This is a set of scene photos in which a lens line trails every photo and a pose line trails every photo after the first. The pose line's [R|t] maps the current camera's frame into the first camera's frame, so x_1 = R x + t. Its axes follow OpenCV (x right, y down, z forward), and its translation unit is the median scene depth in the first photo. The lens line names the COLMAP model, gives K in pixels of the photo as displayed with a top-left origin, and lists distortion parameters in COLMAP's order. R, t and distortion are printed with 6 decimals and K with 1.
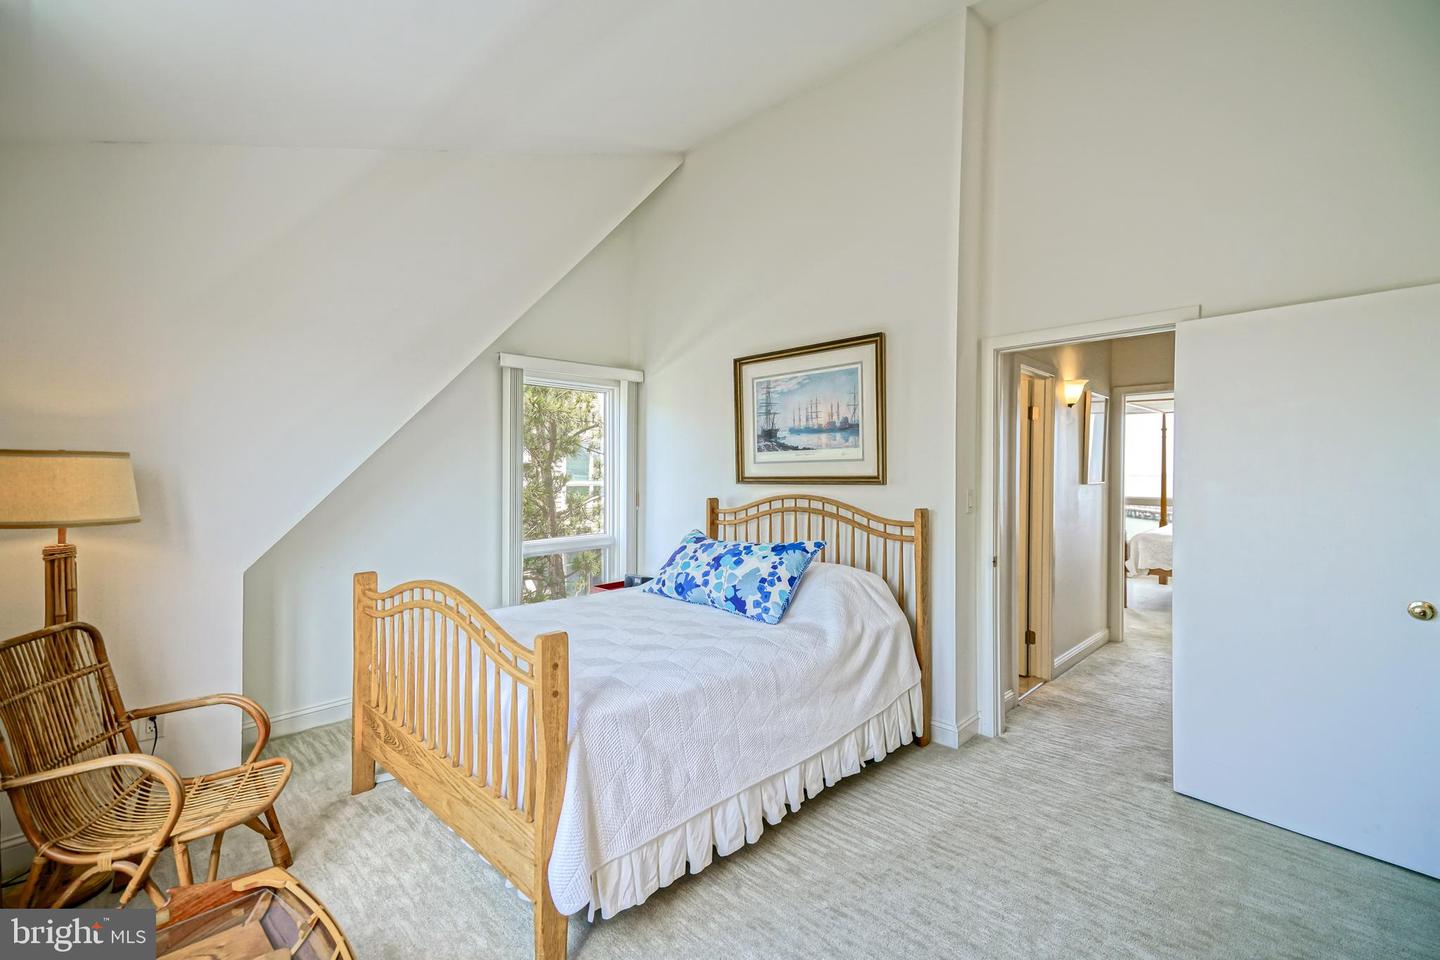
lens RADIAL K [[639.7, 0, 719.2], [0, 639.7, 478.7], [0, 0, 1]] dist [0.032849, -0.000545]
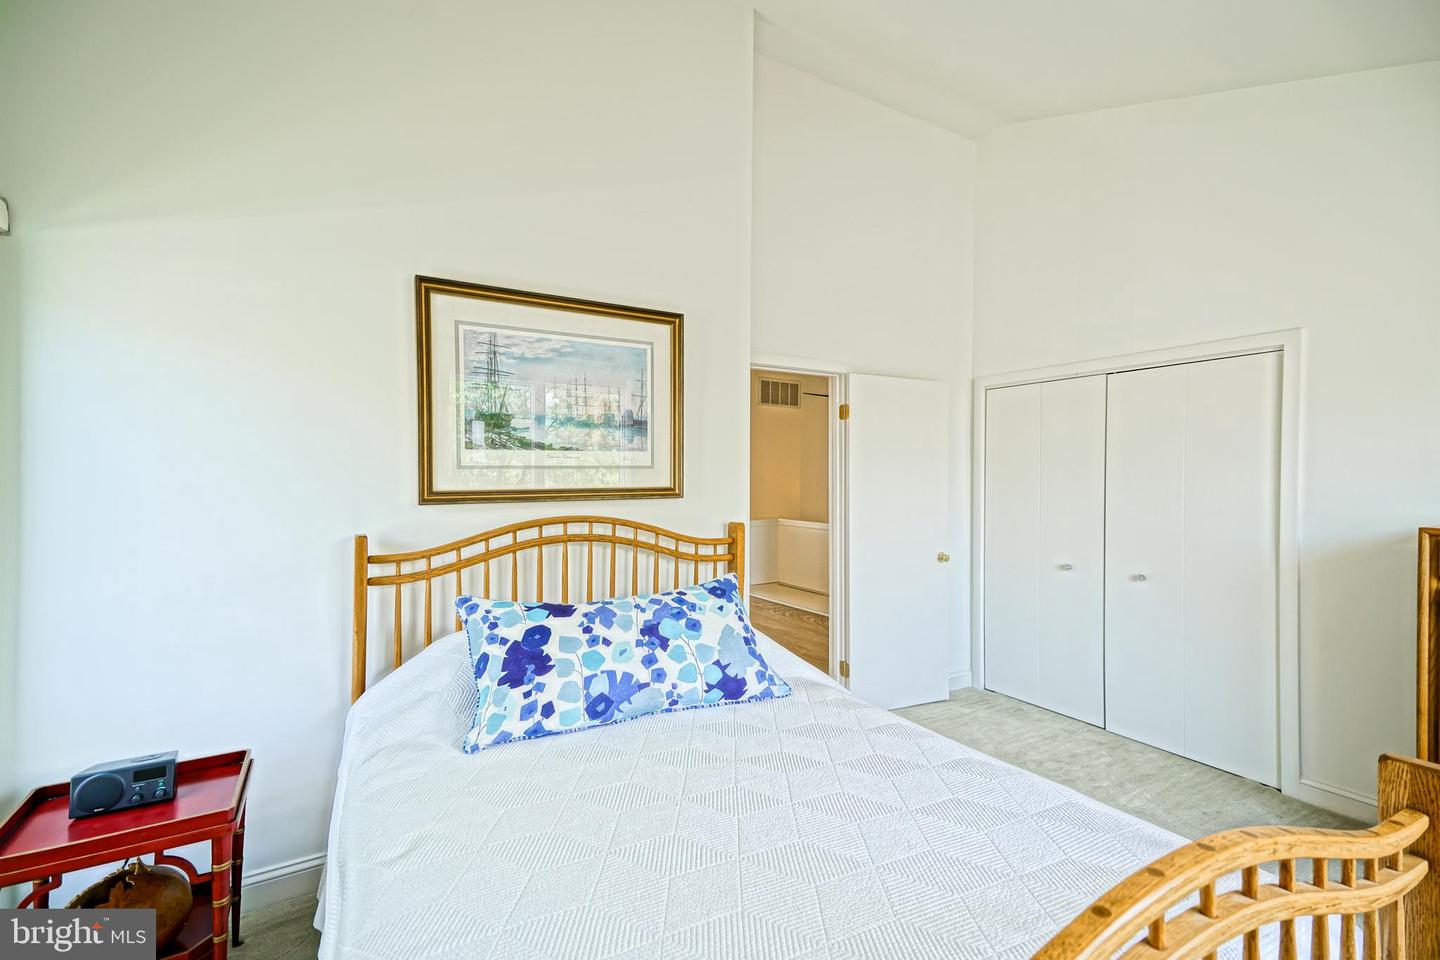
lens RADIAL K [[639.7, 0, 713.0], [0, 639.7, 476.9], [0, 0, 1]] dist [0.032849, -0.000545]
pose [[0.257007, 0.005404, 0.966395, -0.507607], [0.010063, 0.999915, -0.008268, -0.010229], [-0.966357, 0.011849, 0.256930, 0.712678]]
